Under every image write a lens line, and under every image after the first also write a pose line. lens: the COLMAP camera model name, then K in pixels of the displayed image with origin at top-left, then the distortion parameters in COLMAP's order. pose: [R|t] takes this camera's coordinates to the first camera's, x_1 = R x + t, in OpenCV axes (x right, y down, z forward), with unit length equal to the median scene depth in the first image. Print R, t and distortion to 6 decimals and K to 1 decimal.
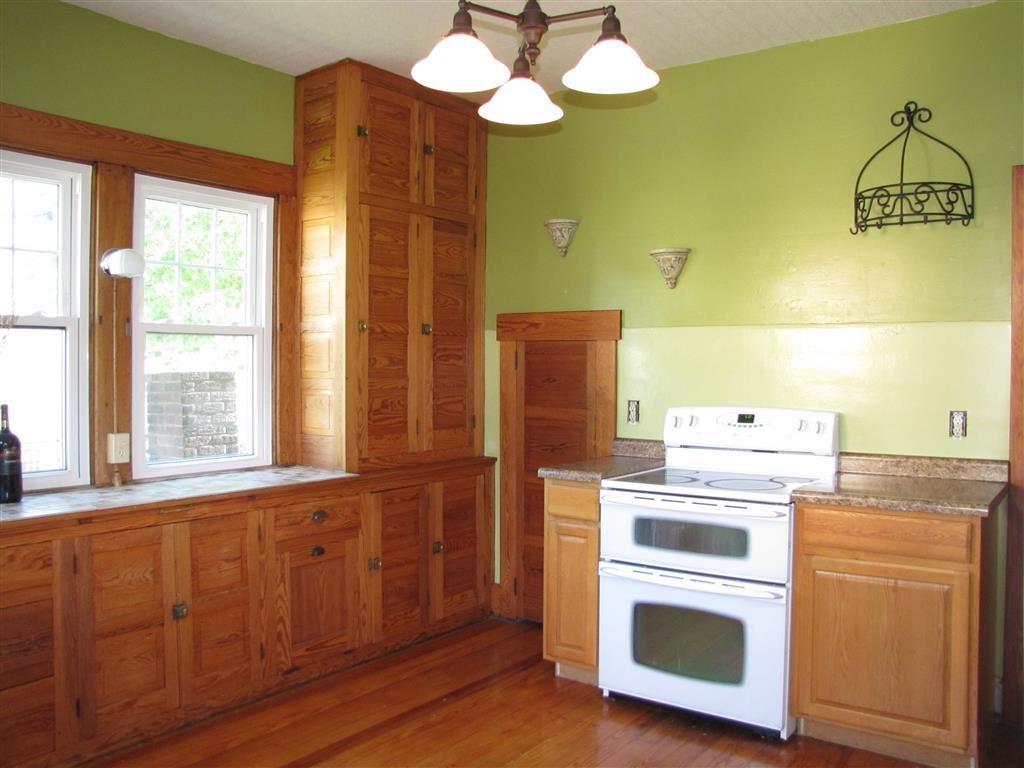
lens RADIAL K [[865.0, 0, 531.7], [0, 865.0, 380.3], [0, 0, 1]] dist [-0.173576, 0.164692]
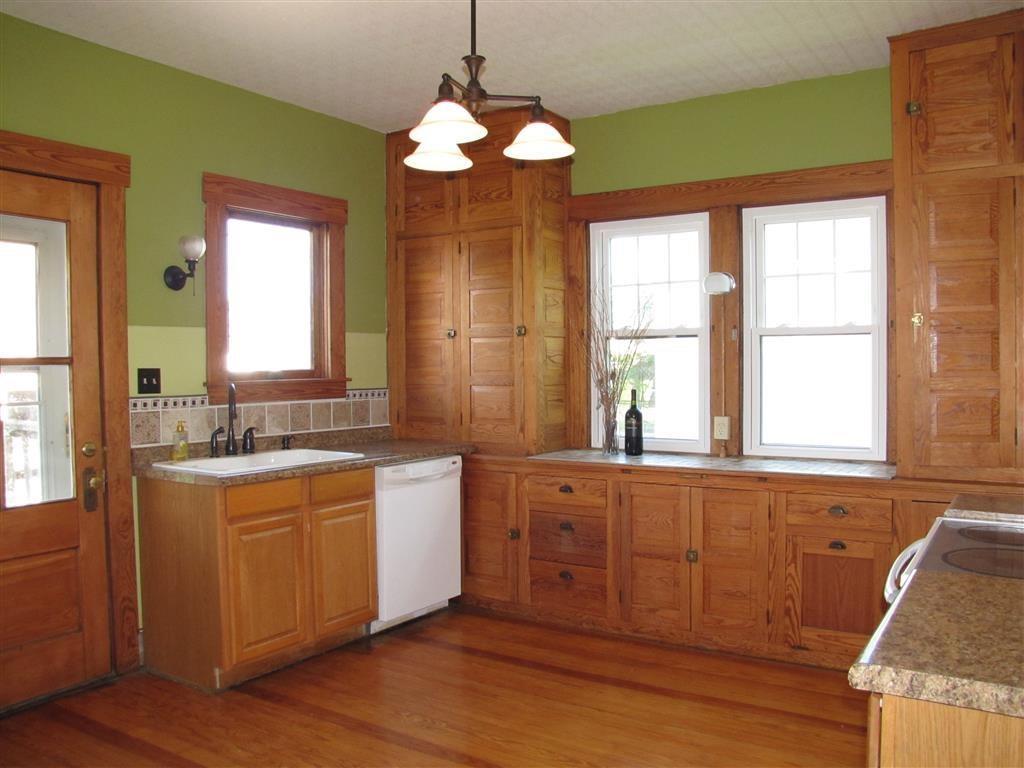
lens RADIAL K [[870.5, 0, 512.0], [0, 870.5, 384.0], [0, 0, 1]] dist [-0.164184, 0.007202]
pose [[0.021950, 0.021035, -0.999538, 0.827512], [-0.004956, 0.999769, 0.020931, -0.011929], [0.999747, 0.004494, 0.022049, 0.655792]]
